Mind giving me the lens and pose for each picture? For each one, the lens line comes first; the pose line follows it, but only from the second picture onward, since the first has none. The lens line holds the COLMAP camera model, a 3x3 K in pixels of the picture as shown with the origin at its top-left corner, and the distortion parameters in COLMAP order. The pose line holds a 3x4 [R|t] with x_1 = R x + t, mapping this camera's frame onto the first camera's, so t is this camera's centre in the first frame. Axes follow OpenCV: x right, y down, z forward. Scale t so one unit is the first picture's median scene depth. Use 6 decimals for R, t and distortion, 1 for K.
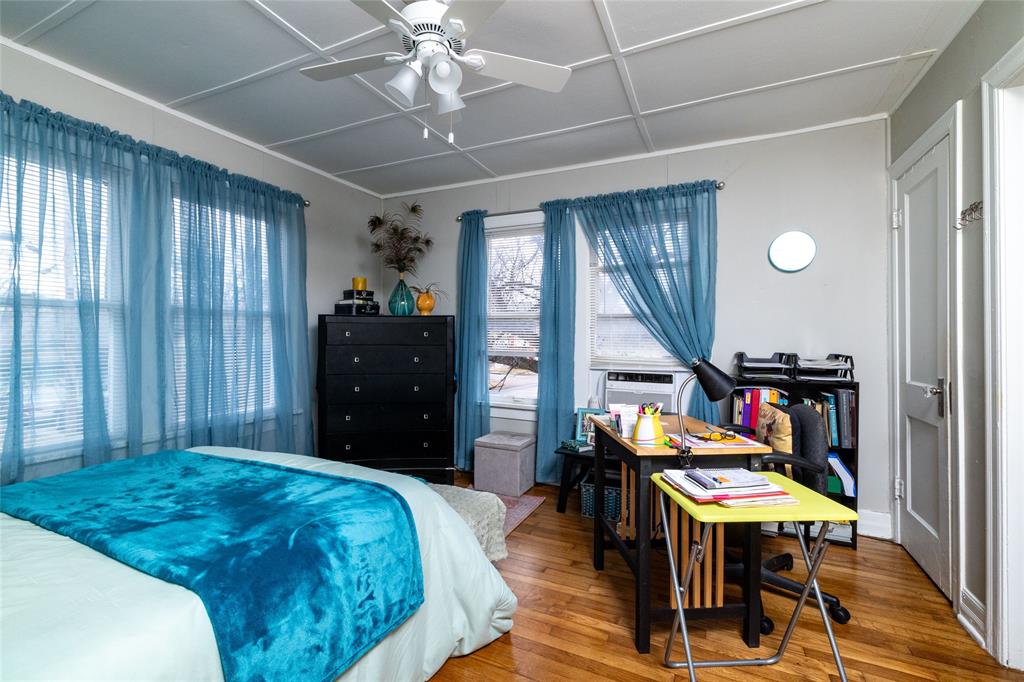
lens RADIAL K [[440.1, 0, 511.2], [0, 440.1, 340.8], [0, 0, 1]] dist [0.002306, 0.000349]
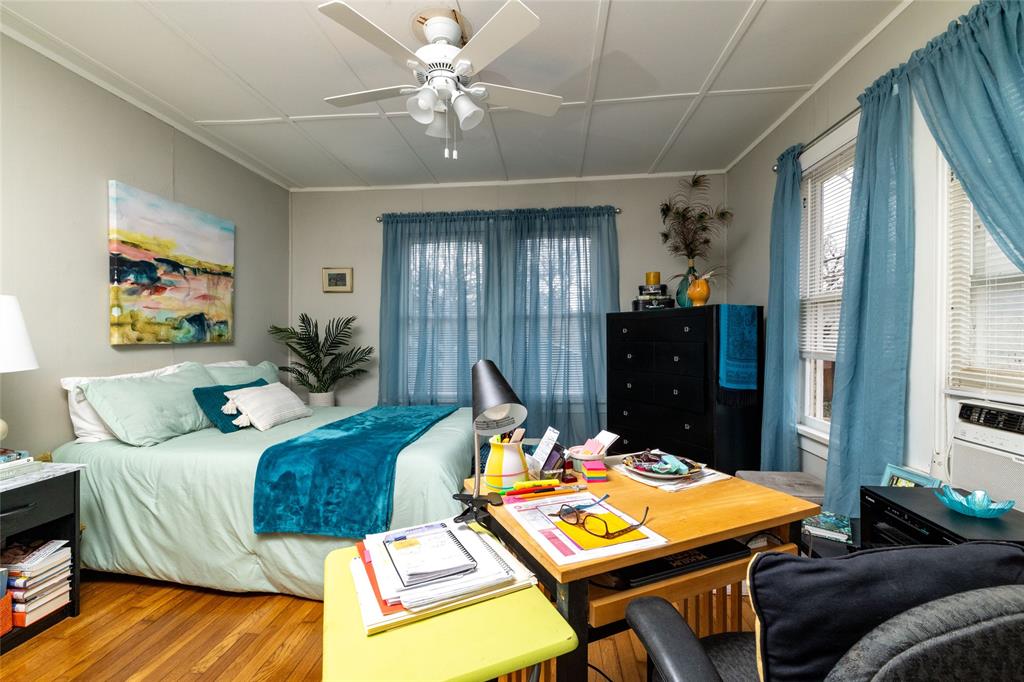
lens RADIAL K [[440.1, 0, 512.2], [0, 440.1, 339.6], [0, 0, 1]] dist [0.002306, 0.000349]
pose [[0.338906, -0.001213, -0.940819, 0.469049], [-0.000887, 0.999998, -0.001608, 0.006680], [0.940820, 0.001379, 0.338905, 0.388835]]
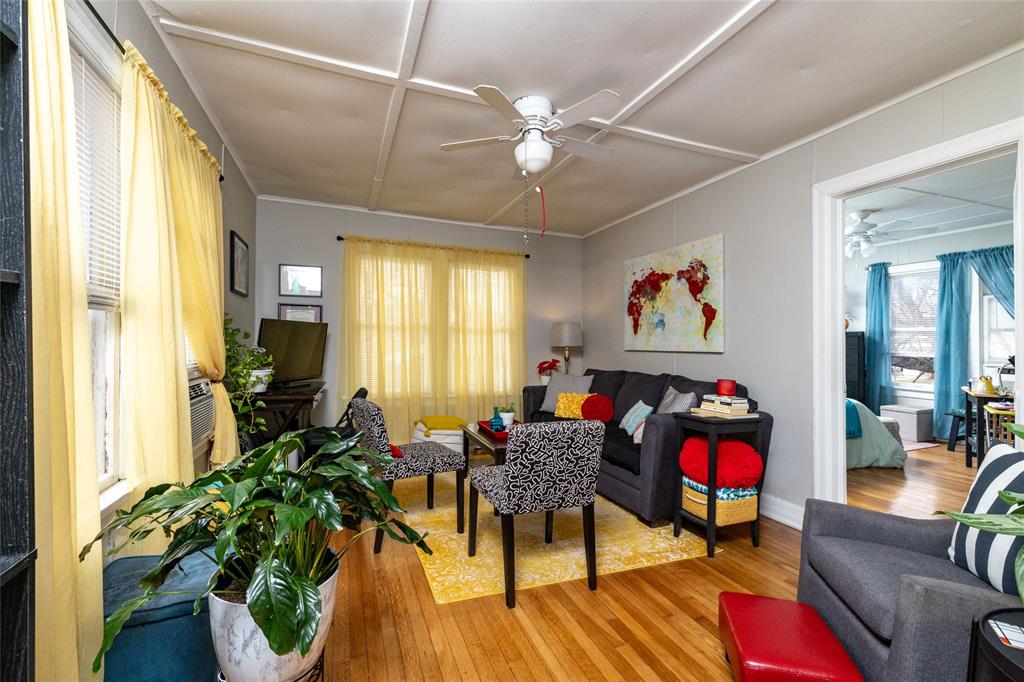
lens RADIAL K [[440.1, 0, 513.6], [0, 440.1, 342.8], [0, 0, 1]] dist [0.002306, 0.000349]
pose [[0.721601, -0.000979, -0.692308, 0.066410], [-0.000677, 0.999998, -0.002120, -0.014657], [0.692309, 0.001999, 0.721599, -1.097354]]
